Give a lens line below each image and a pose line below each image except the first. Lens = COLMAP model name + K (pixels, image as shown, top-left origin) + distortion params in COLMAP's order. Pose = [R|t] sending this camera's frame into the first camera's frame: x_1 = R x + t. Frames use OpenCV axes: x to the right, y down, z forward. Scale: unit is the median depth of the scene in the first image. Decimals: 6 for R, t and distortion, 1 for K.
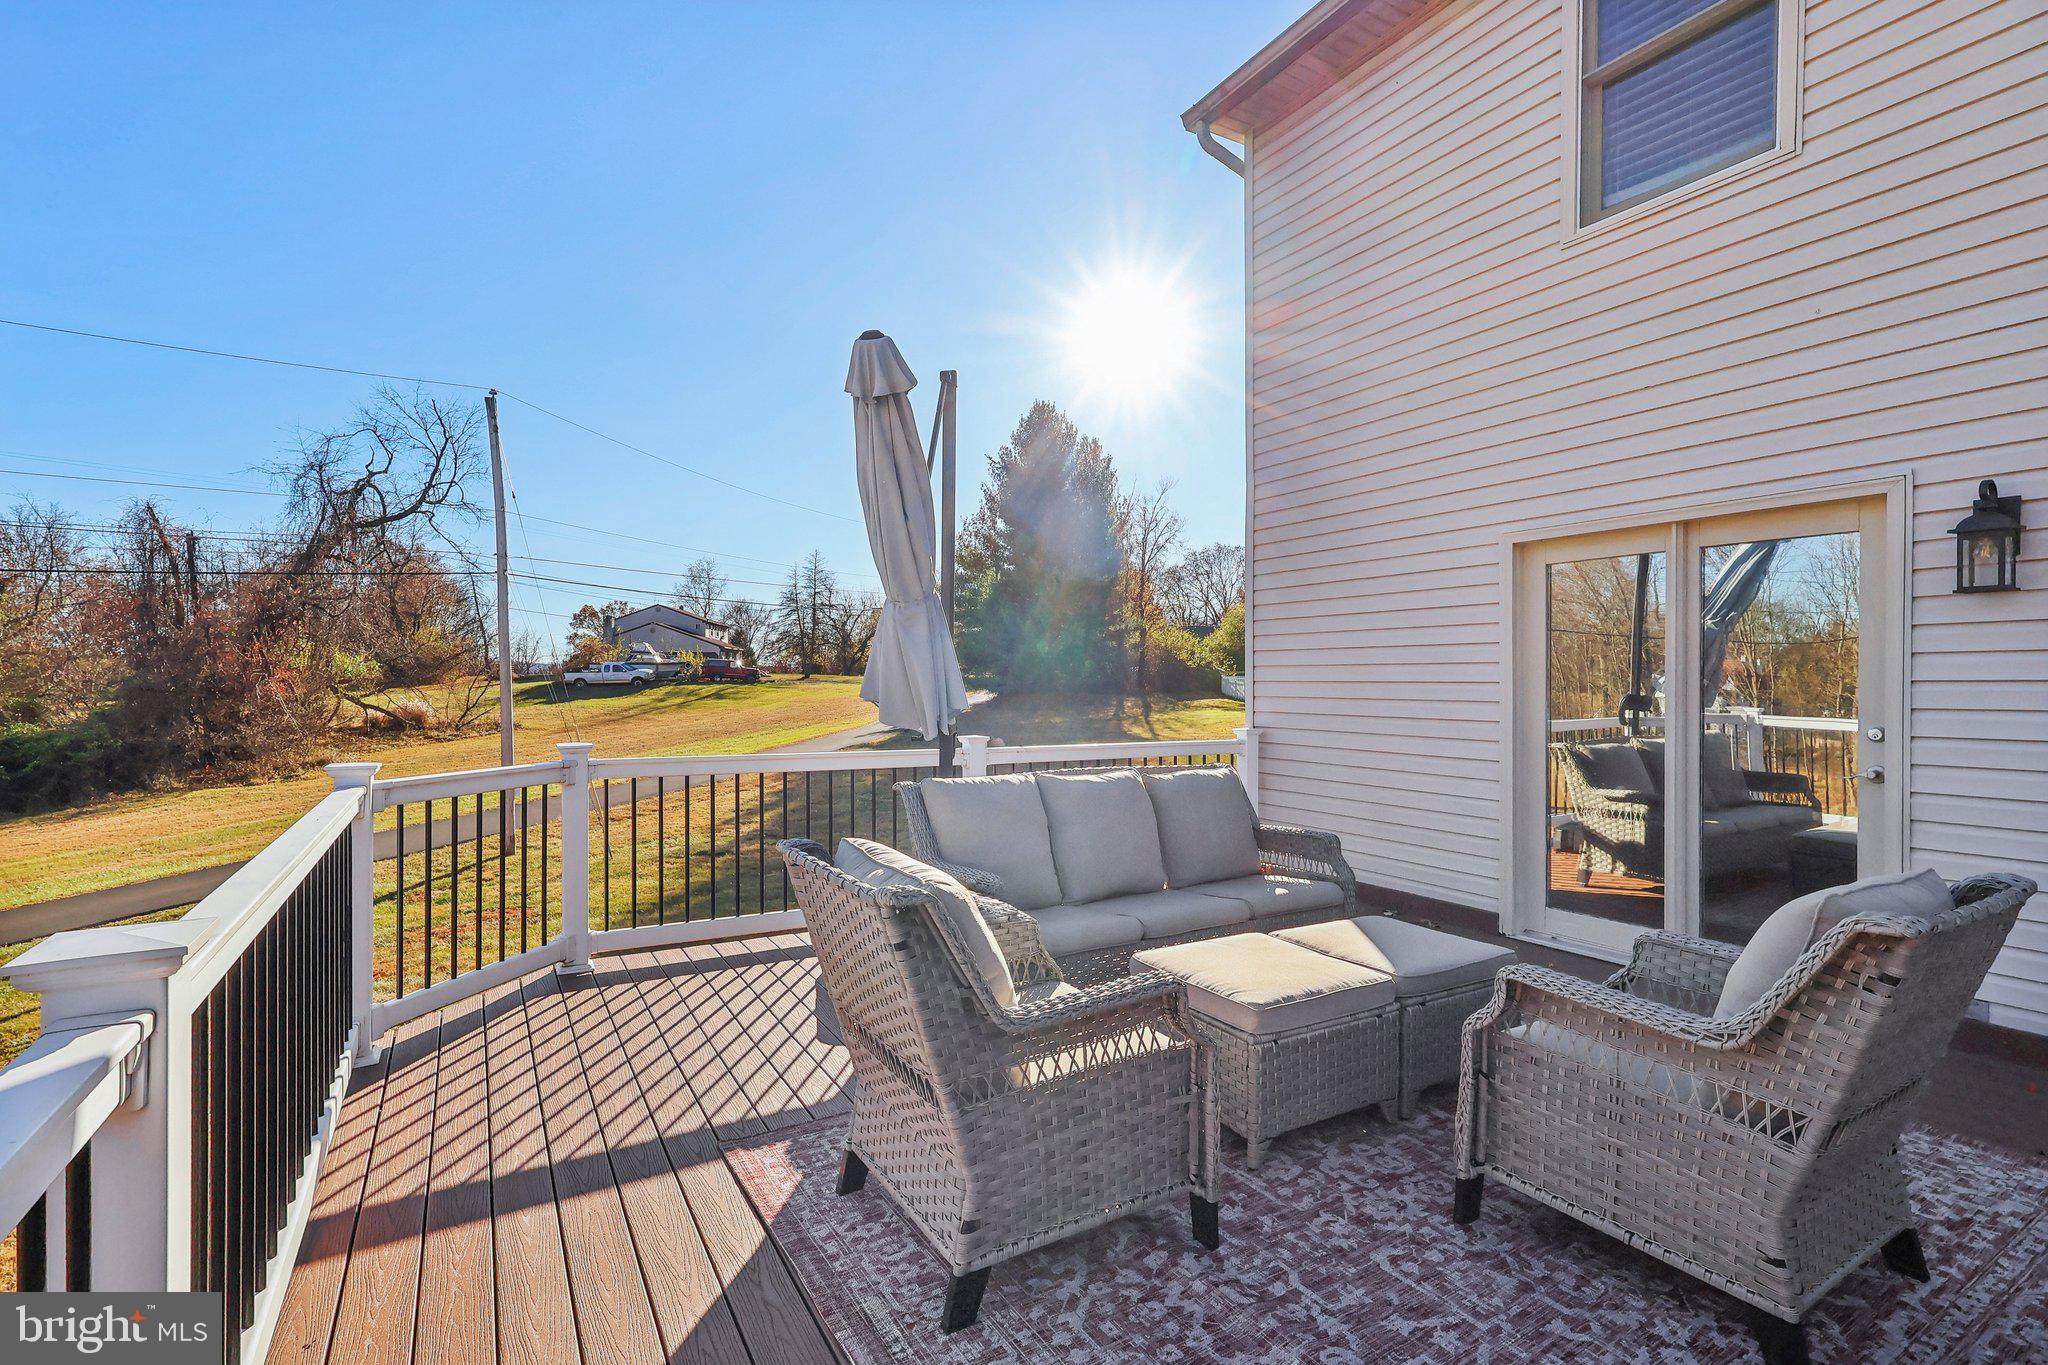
lens RADIAL K [[955.9, 0, 1019.9], [0, 955.9, 689.6], [0, 0, 1]] dist [-0.000460, -0.000089]
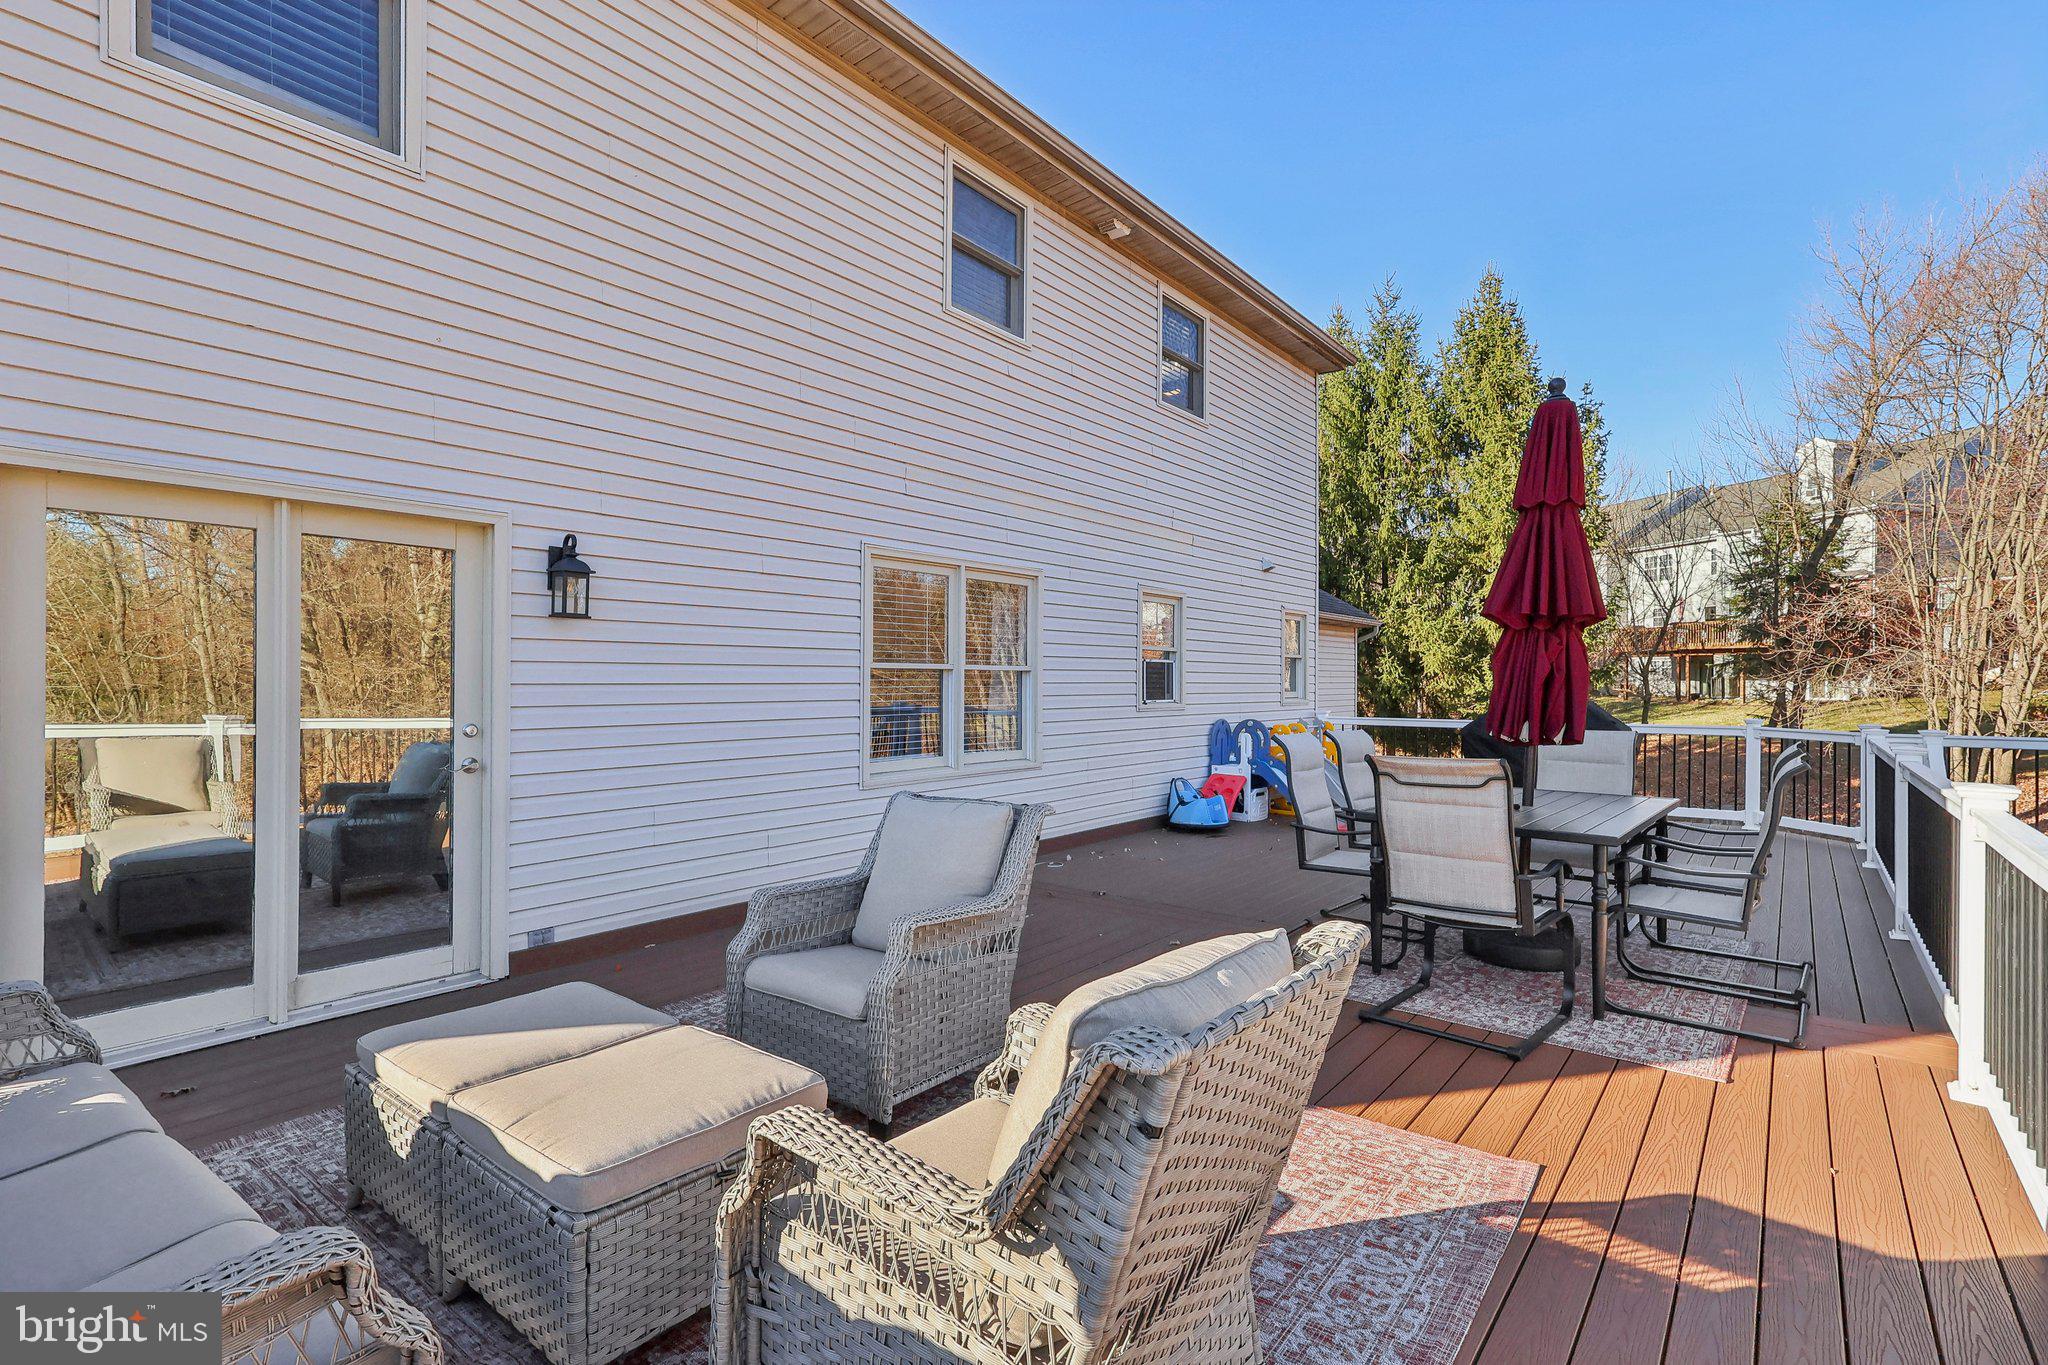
lens RADIAL K [[964.4, 0, 1017.9], [0, 964.4, 679.6], [0, 0, 1]] dist [0.000679, 0.000183]
pose [[-0.365668, 0.003504, 0.930739, -0.035112], [0.006178, 0.999980, -0.001338, -0.000751], [-0.930725, 0.005261, -0.365683, 0.066877]]
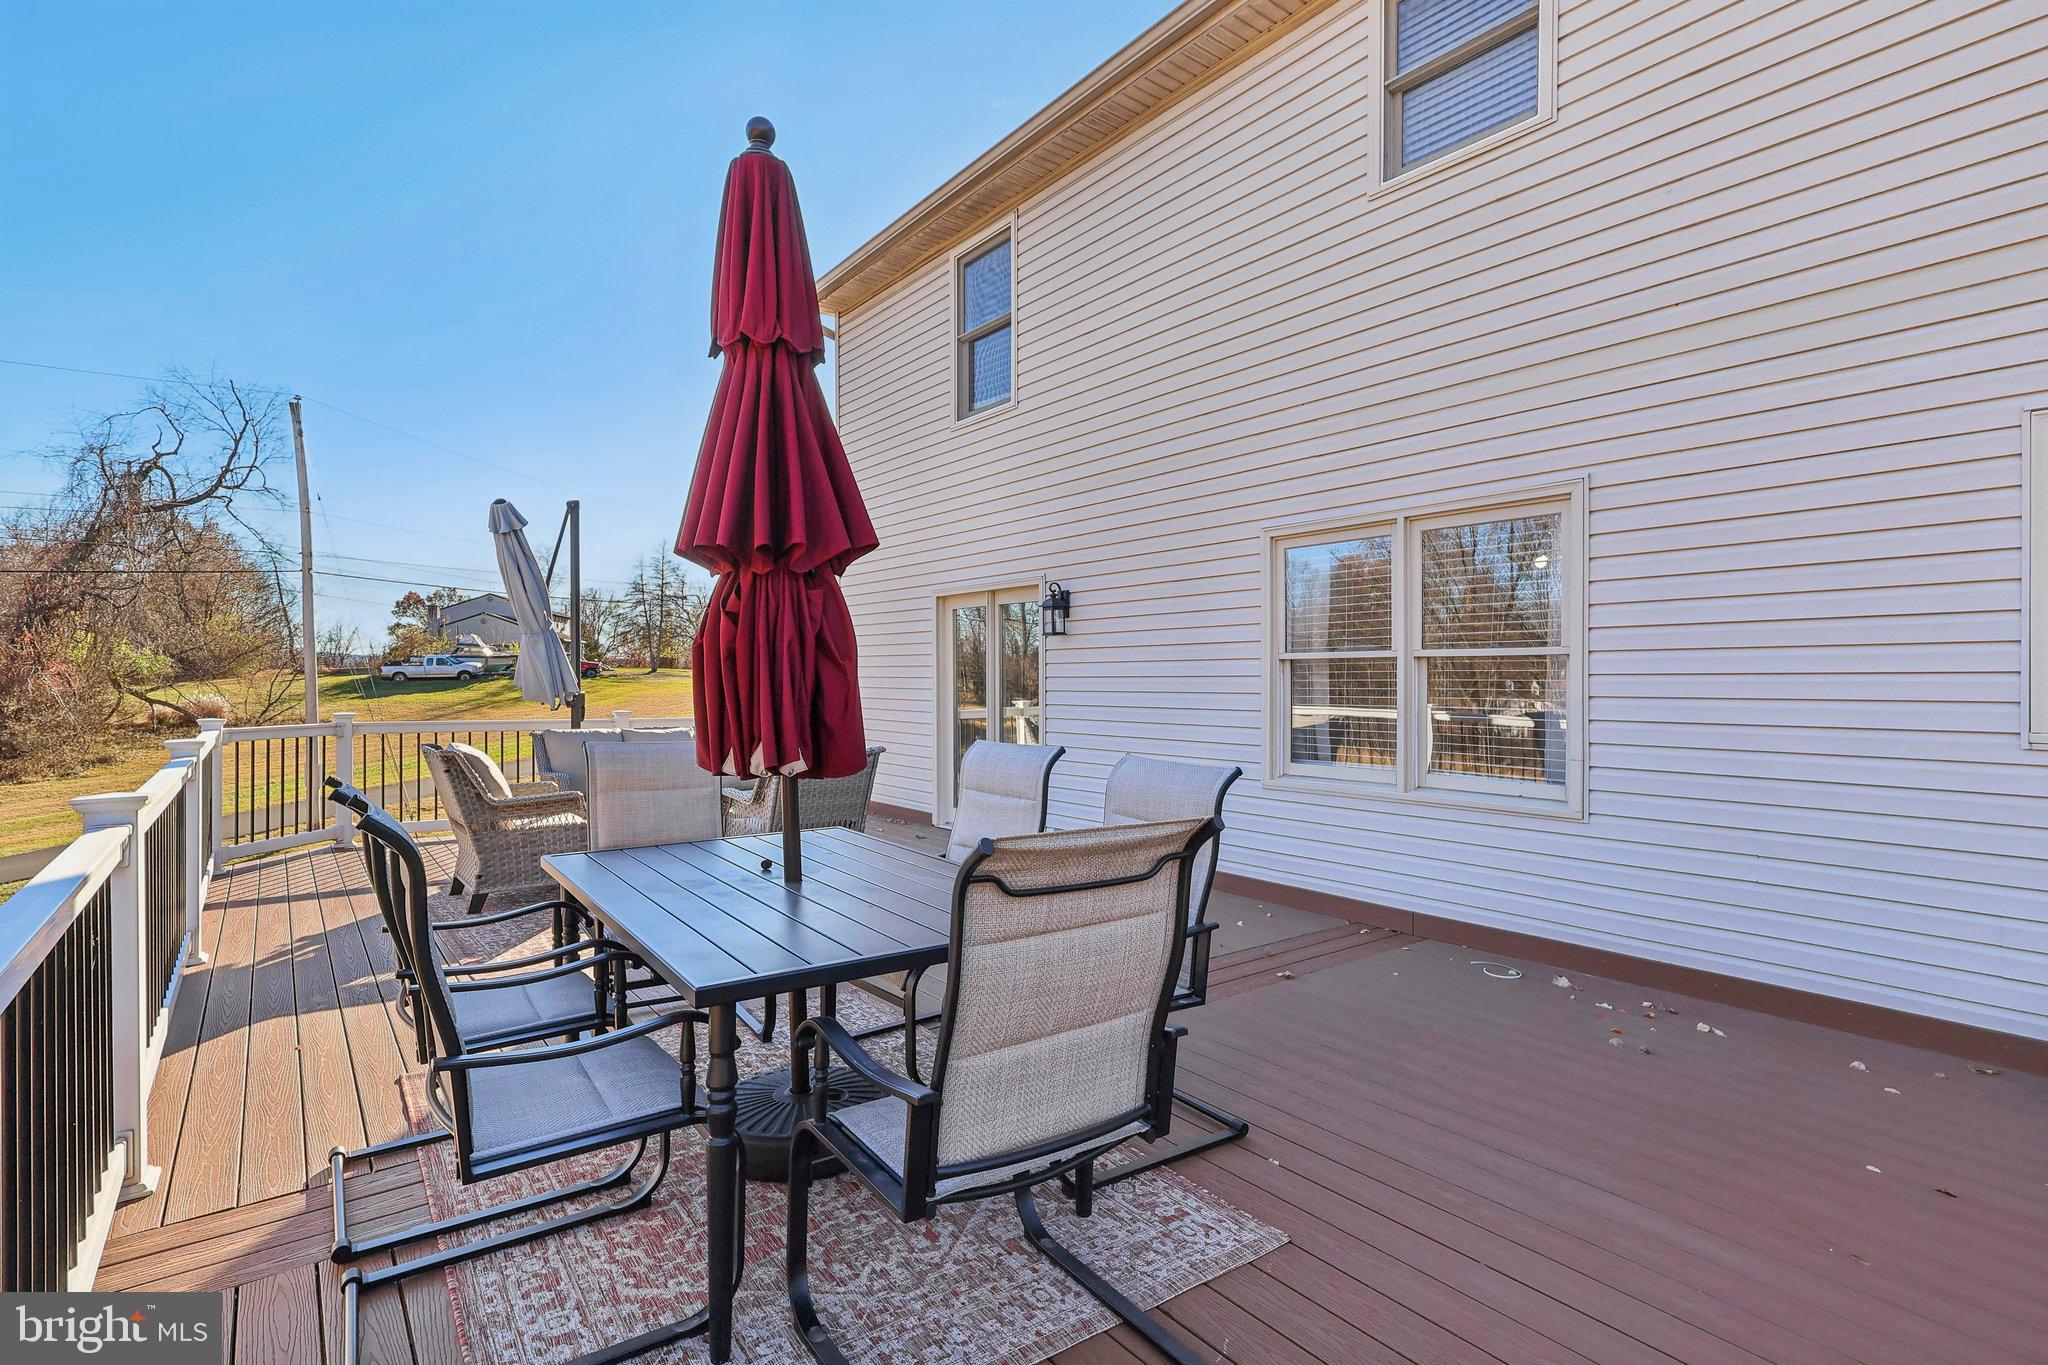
lens RADIAL K [[994.7, 0, 1024.0], [0, 994.7, 682.5], [0, 0, 1]] dist [0.002113, 0.000881]
pose [[0.992223, 0.000540, 0.124475, 0.047873], [-0.000284, 0.999998, -0.002079, 0.000536], [-0.124476, 0.002027, 0.992221, -0.084686]]
